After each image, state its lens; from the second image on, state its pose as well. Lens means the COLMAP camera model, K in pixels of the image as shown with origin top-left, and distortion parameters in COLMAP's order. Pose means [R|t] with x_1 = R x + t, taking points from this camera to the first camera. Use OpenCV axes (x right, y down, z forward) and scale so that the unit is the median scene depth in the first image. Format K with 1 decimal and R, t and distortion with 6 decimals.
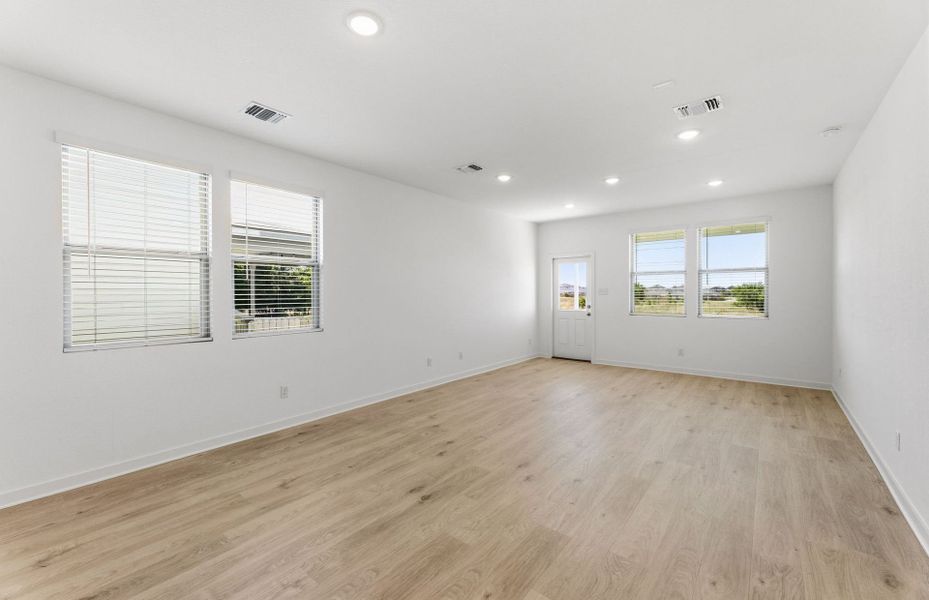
lens RADIAL K [[369.2, 0, 461.0], [0, 369.2, 296.1], [0, 0, 1]] dist [-0.009642, 0.000118]
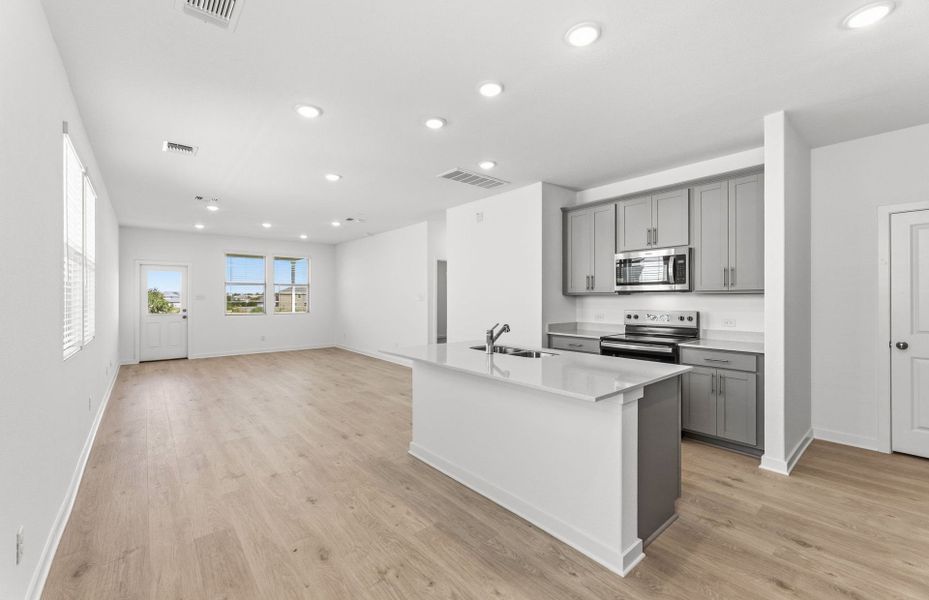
lens RADIAL K [[375.2, 0, 465.6], [0, 375.2, 296.5], [0, 0, 1]] dist [-0.002683, 0.001278]
pose [[0.162910, 0.010966, 0.986580, -0.692918], [0.006852, 0.999902, -0.012246, 0.005989], [-0.986617, 0.008755, 0.162819, -0.046520]]
